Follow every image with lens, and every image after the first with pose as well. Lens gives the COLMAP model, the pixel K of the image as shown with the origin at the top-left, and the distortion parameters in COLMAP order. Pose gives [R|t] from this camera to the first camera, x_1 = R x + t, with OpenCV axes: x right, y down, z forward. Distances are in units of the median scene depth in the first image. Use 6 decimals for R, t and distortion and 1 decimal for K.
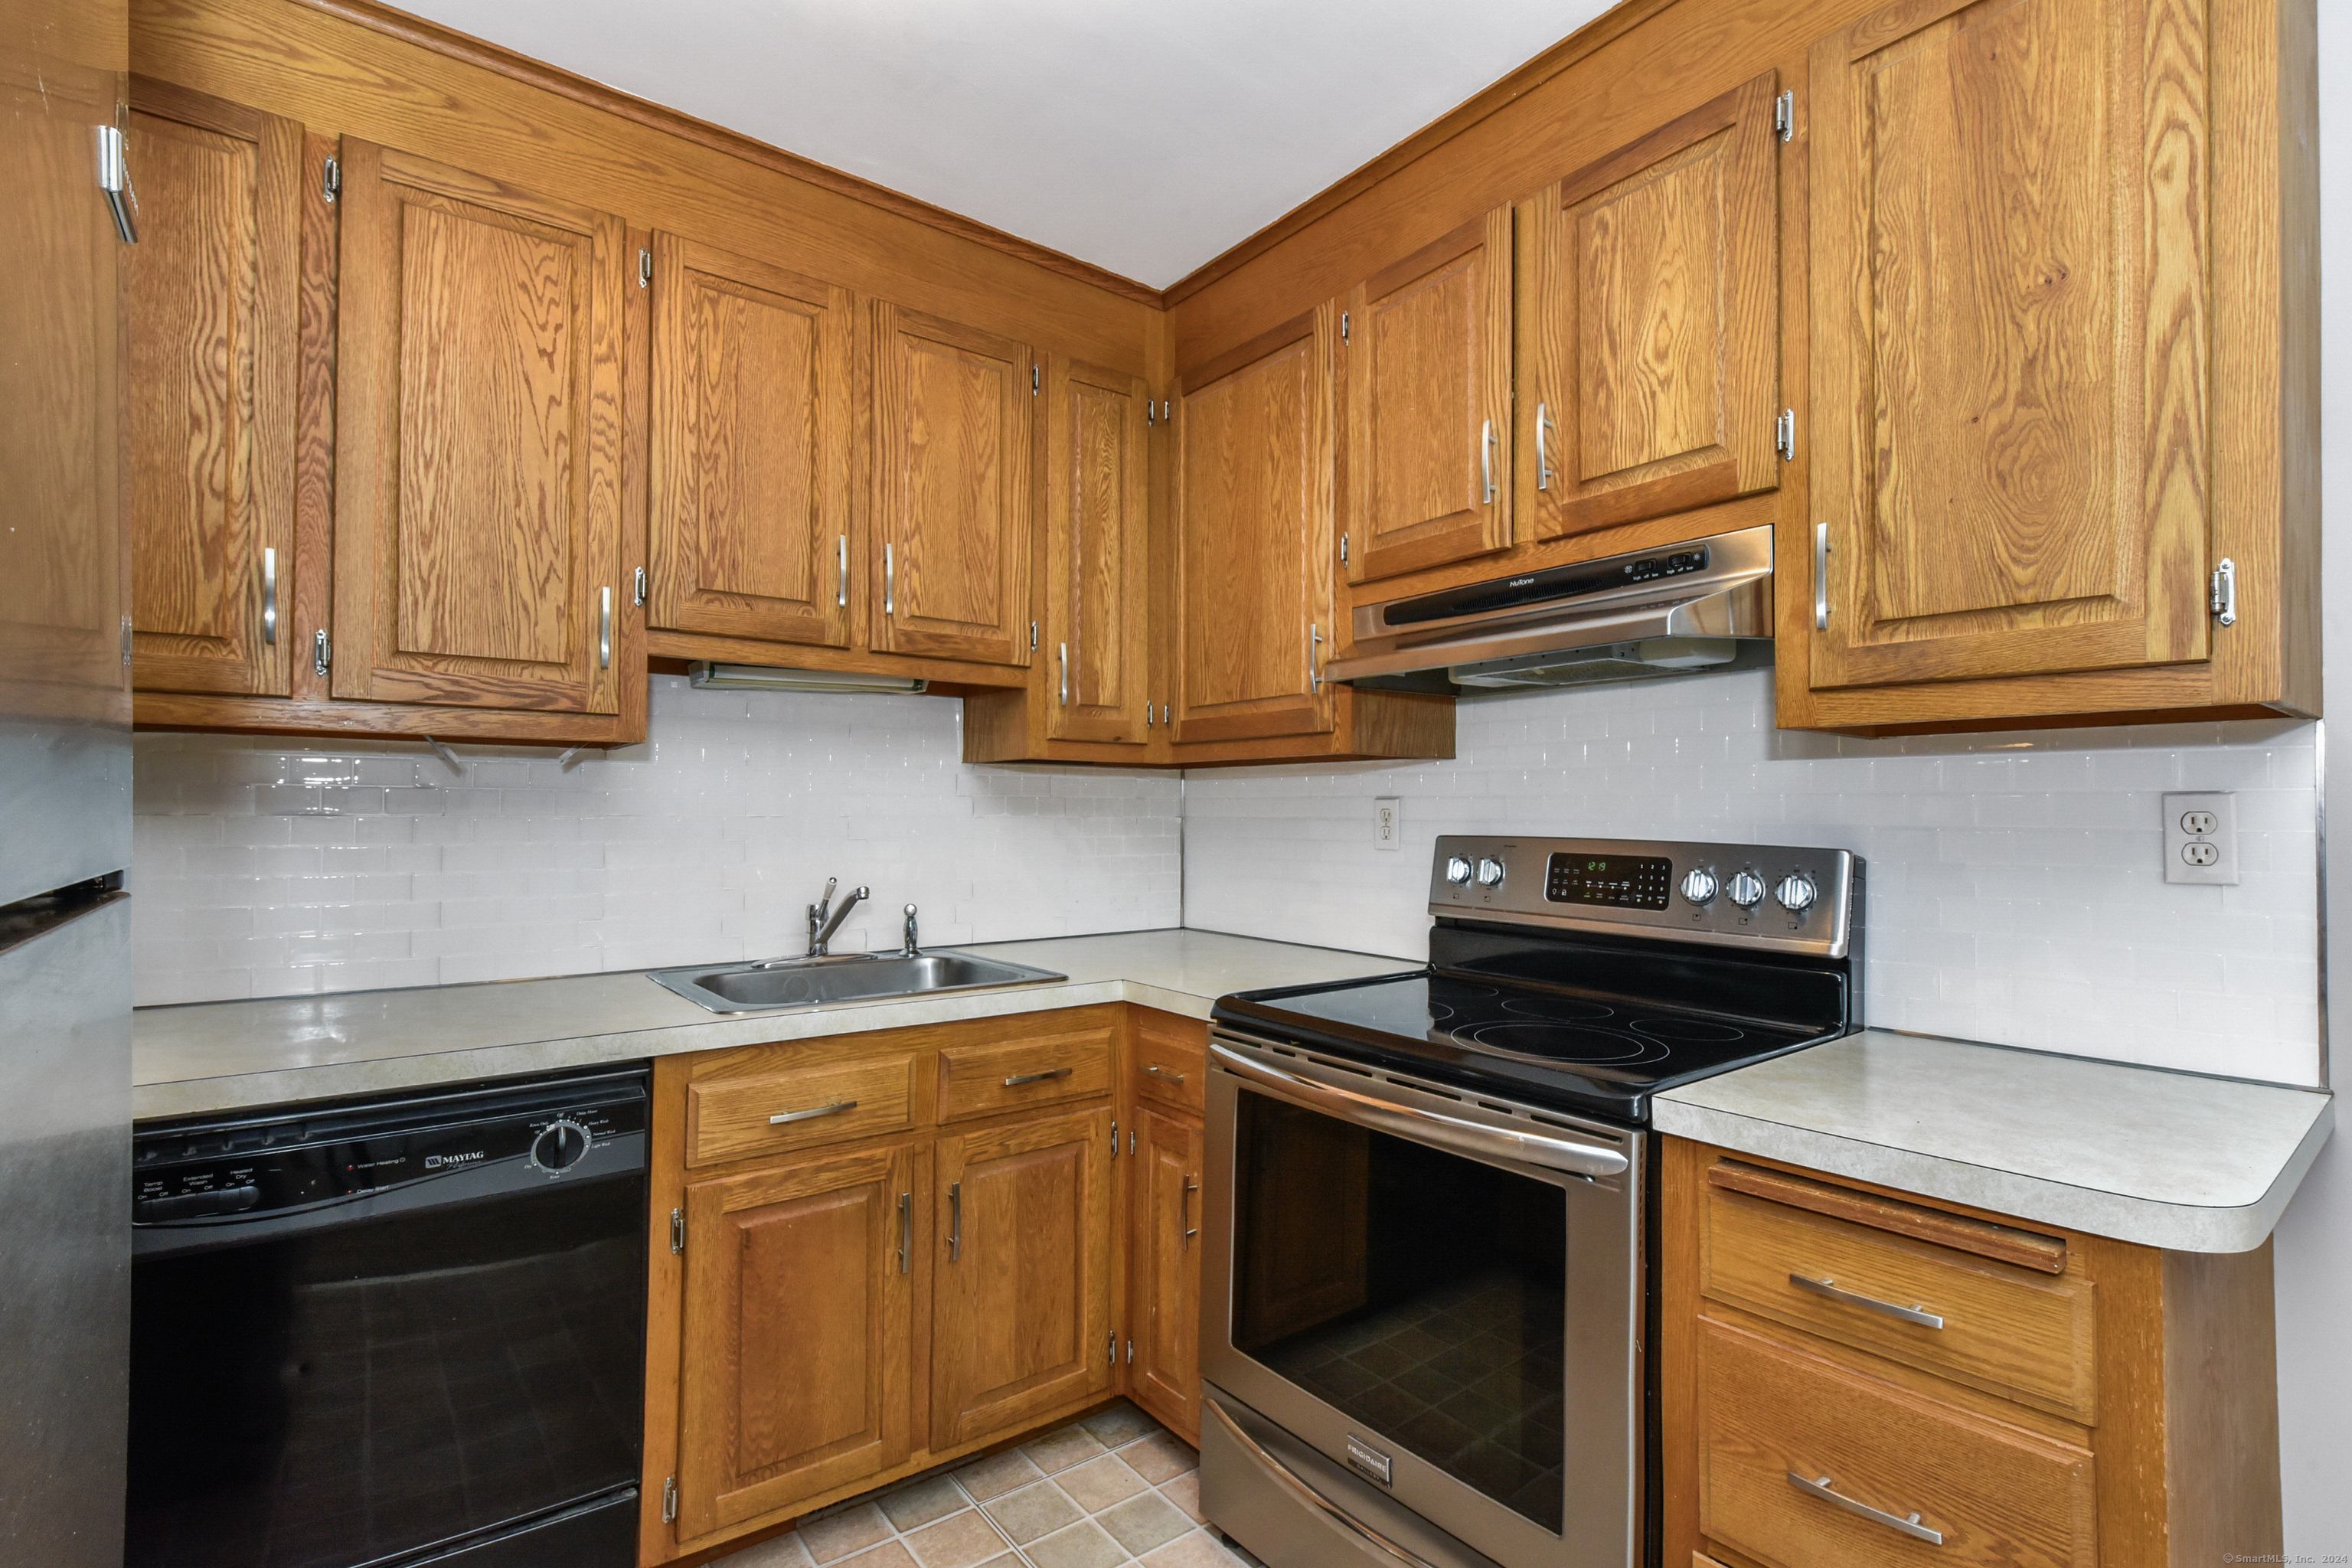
lens RADIAL K [[1092.3, 0, 1176.0], [0, 1092.3, 784.0], [0, 0, 1]] dist [-0.000991, -0.008376]
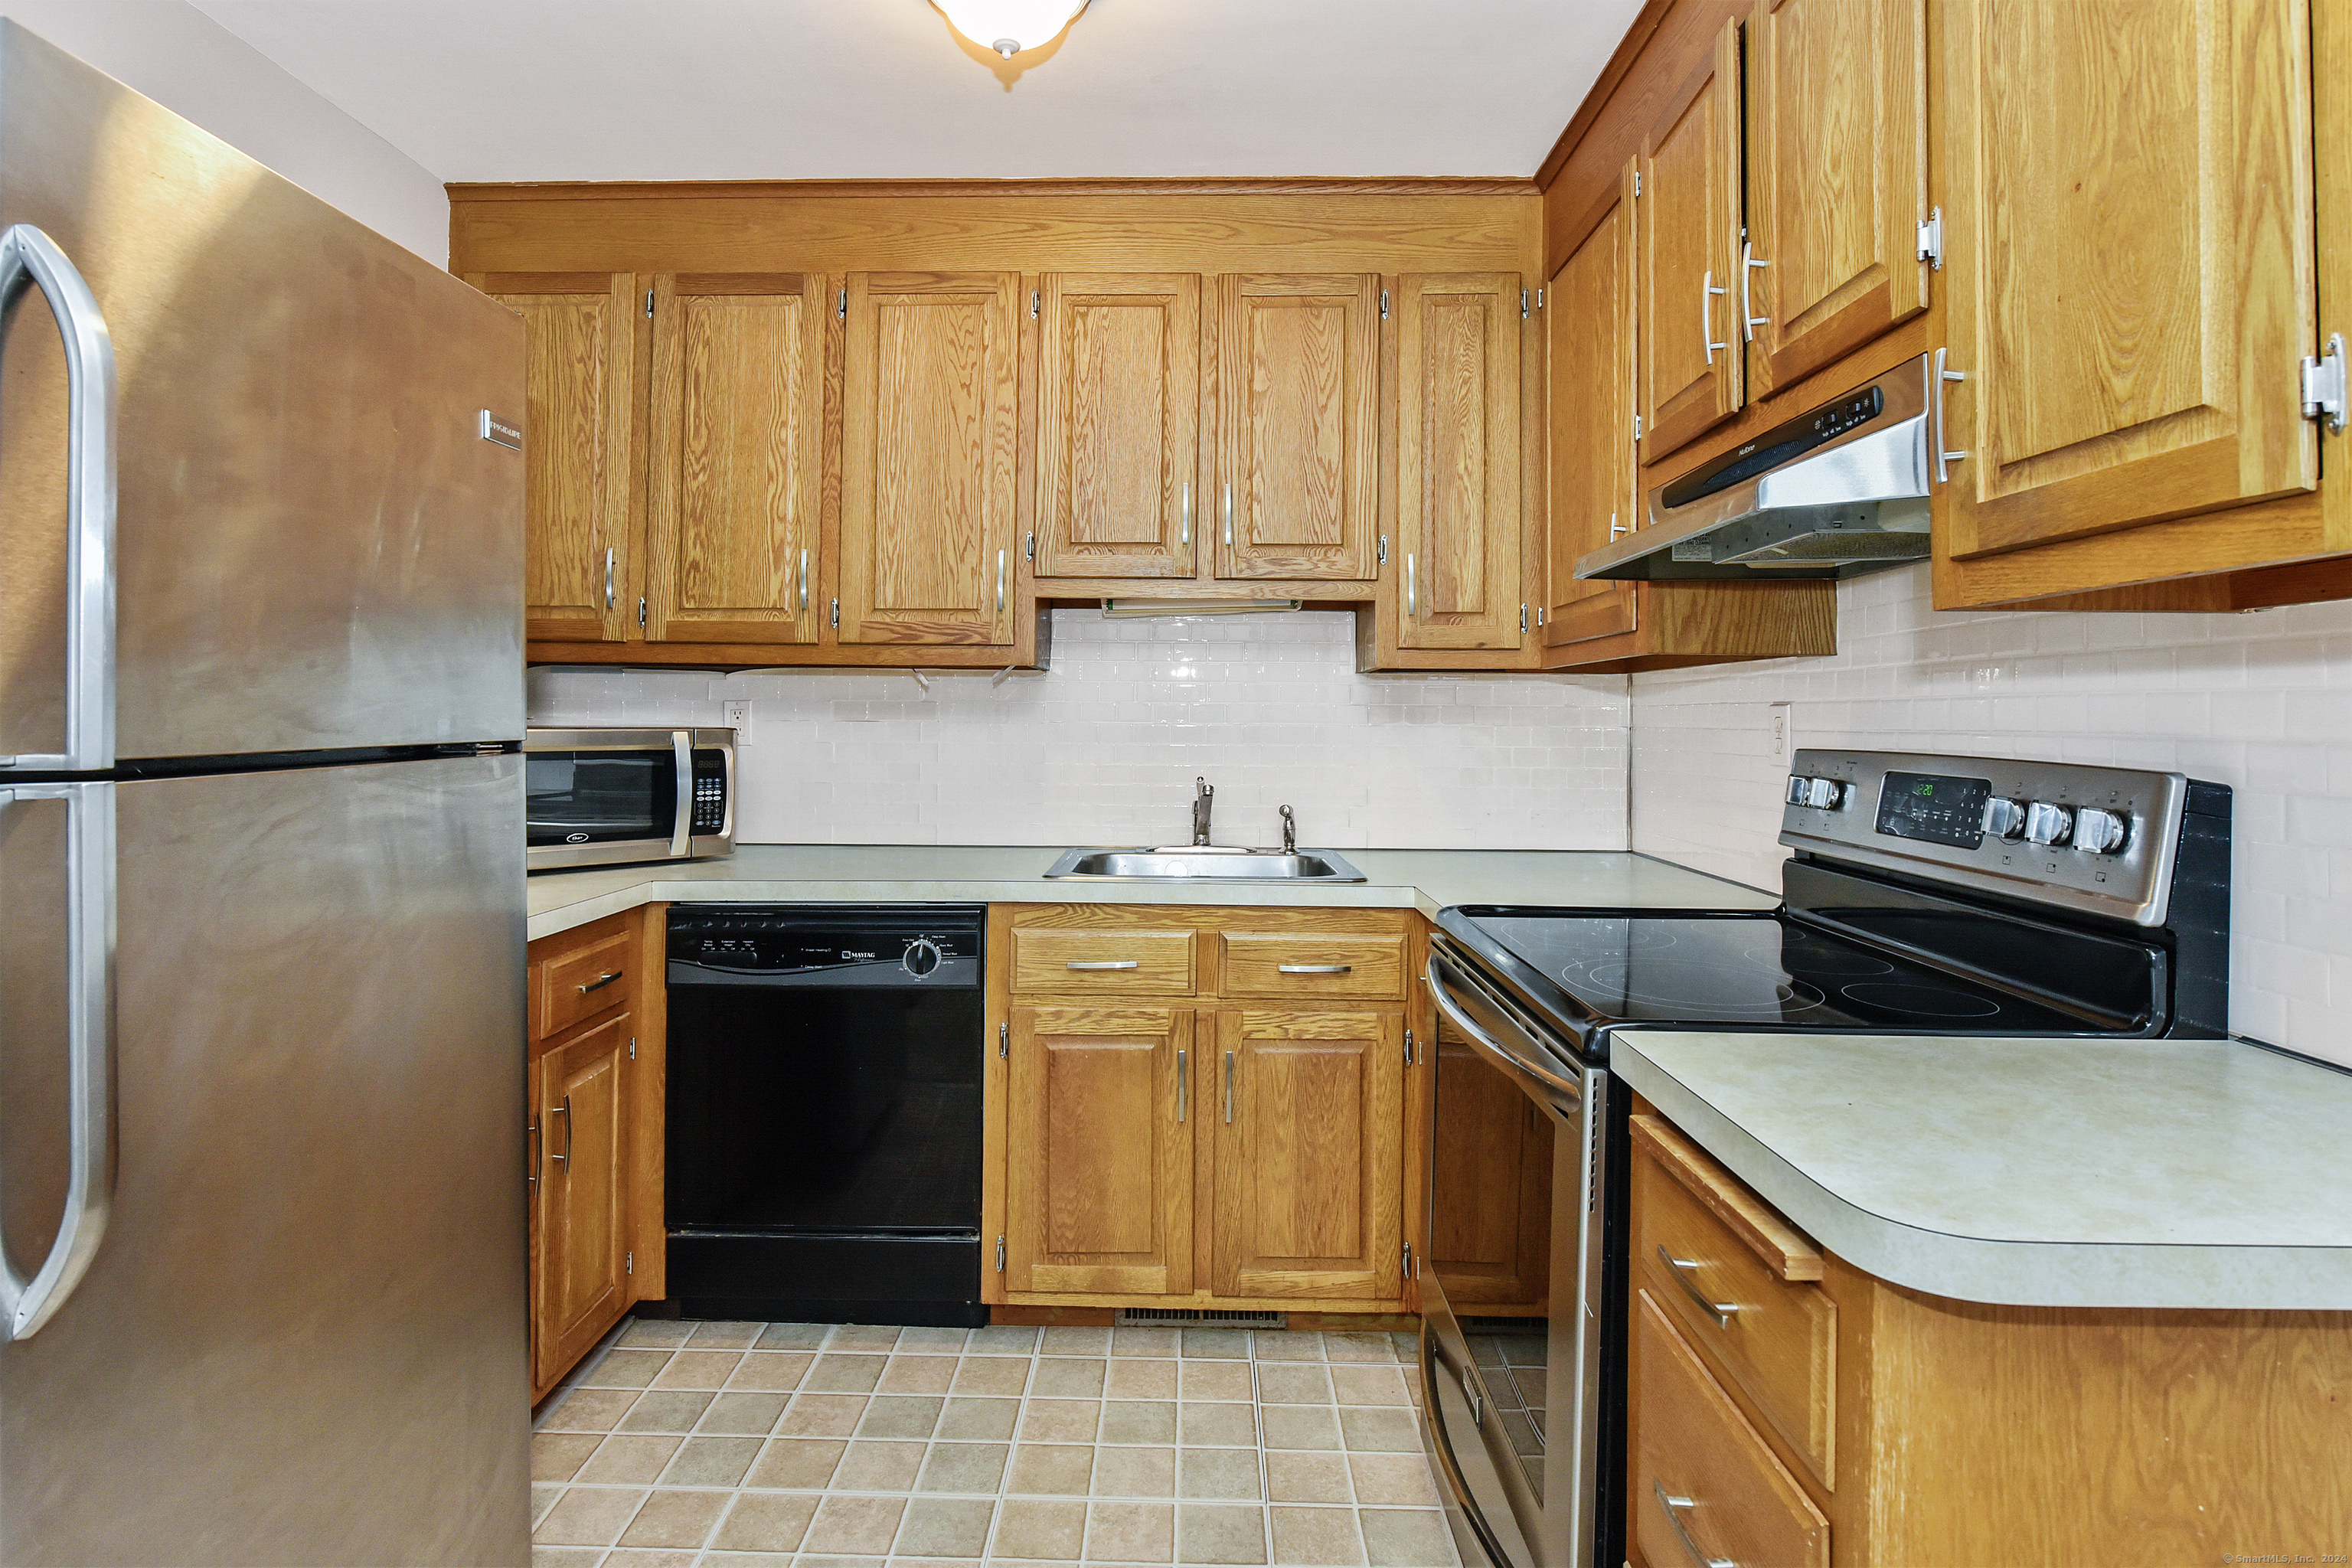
lens RADIAL K [[1202.1, 0, 1171.3], [0, 1202.1, 626.8], [0, 0, 1]] dist [0.010079, -0.000516]
pose [[0.781080, -0.047287, -0.622638, 0.545752], [0.013010, 0.998144, -0.059484, 0.003732], [0.624296, 0.038362, 0.780246, -0.014961]]
